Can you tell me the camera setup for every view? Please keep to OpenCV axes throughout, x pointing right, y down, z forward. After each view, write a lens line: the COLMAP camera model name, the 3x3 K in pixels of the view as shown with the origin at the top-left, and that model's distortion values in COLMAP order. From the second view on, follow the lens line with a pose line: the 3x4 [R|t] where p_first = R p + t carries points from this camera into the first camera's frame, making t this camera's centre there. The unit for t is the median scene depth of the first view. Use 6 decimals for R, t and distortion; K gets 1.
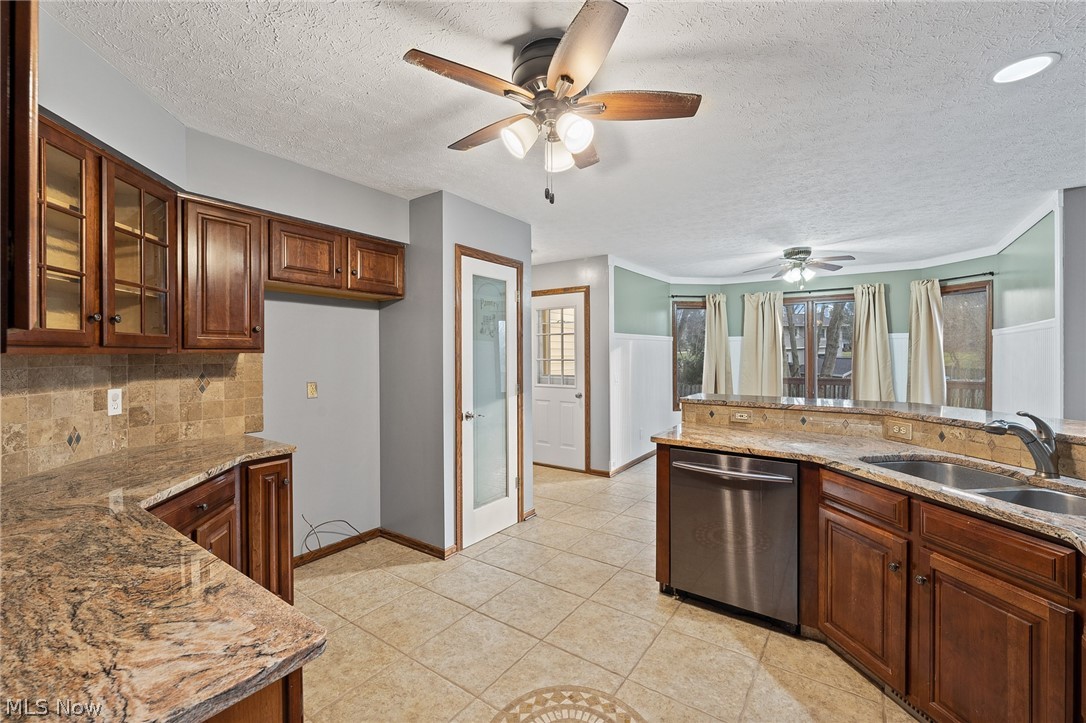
lens RADIAL K [[459.5, 0, 540.1], [0, 459.5, 354.1], [0, 0, 1]] dist [-0.000961, 0.000284]
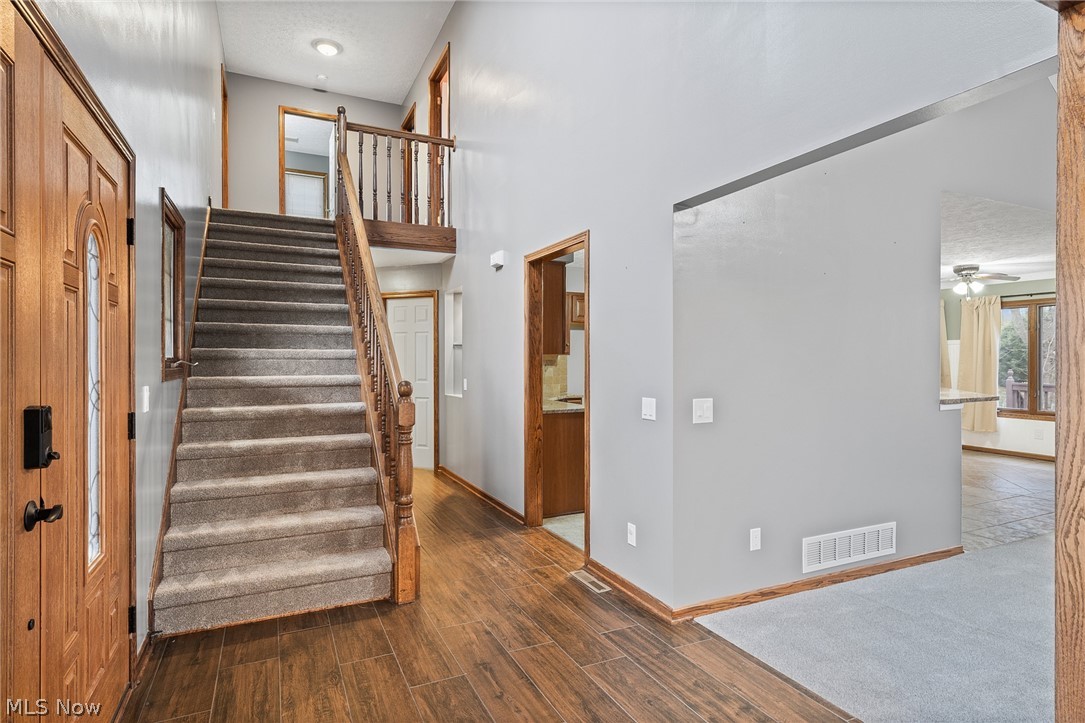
lens RADIAL K [[588.8, 0, 545.5], [0, 588.8, 359.5], [0, 0, 1]] dist [-0.002334, -0.003259]
pose [[0.873820, 0.004085, -0.486233, 0.513599], [-0.002337, 0.999988, 0.004202, 0.007888], [0.486245, -0.002536, 0.873819, -1.216435]]
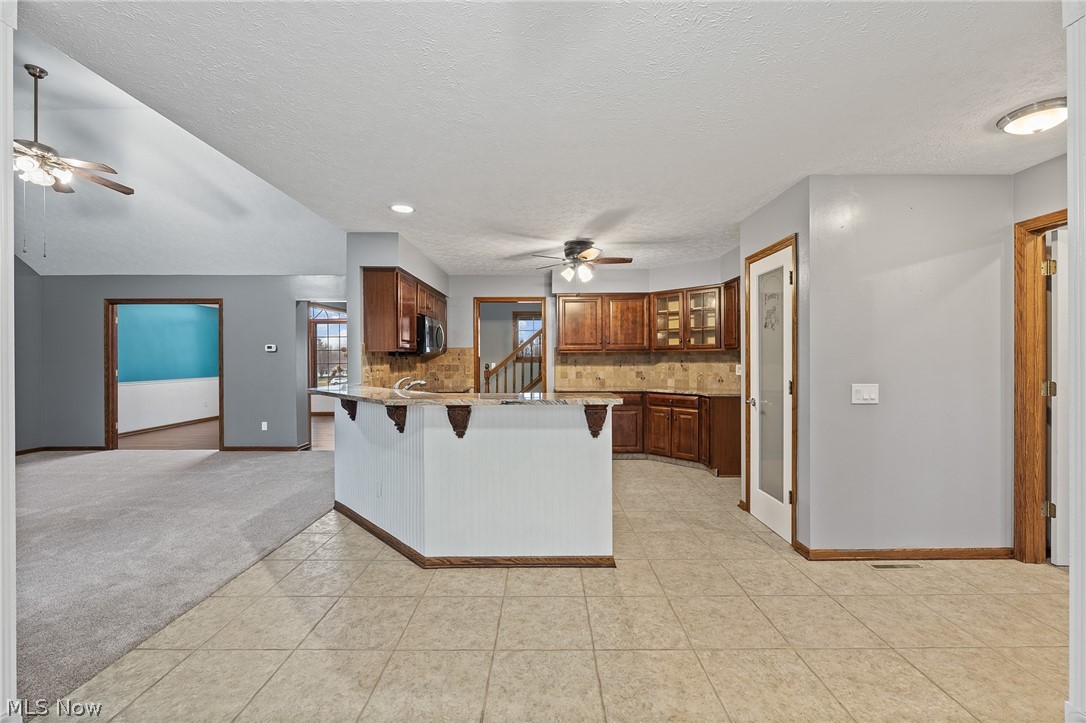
lens RADIAL K [[430.2, 0, 541.9], [0, 430.2, 358.8], [0, 0, 1]] dist [-0.008501, -0.000363]
pose [[-0.818711, 0.006384, -0.574171, 0.877963], [0.006065, 0.999979, 0.002470, 0.021069], [0.574174, -0.001460, -0.818732, 1.546463]]
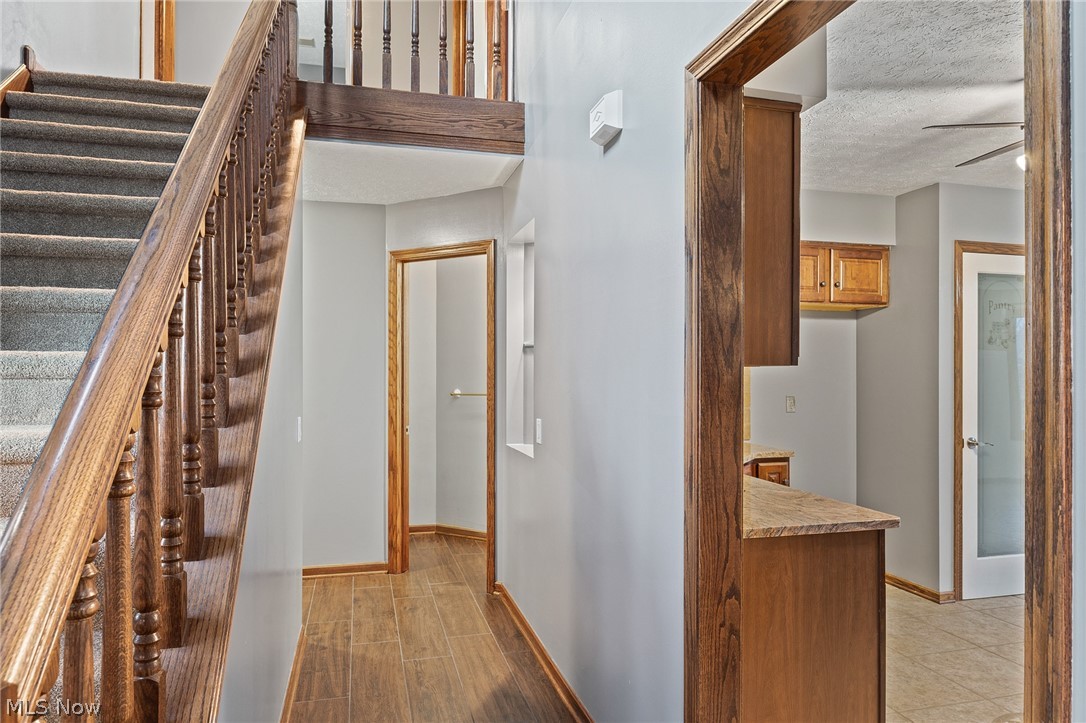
lens RADIAL K [[690.3, 0, 547.7], [0, 690.3, 365.7], [0, 0, 1]] dist [-0.007394, 0.000289]
pose [[0.771900, 0.002307, -0.635740, 0.049387], [-0.005919, 0.999976, -0.003557, 0.003503], [0.635716, 0.006509, 0.771895, -0.503587]]
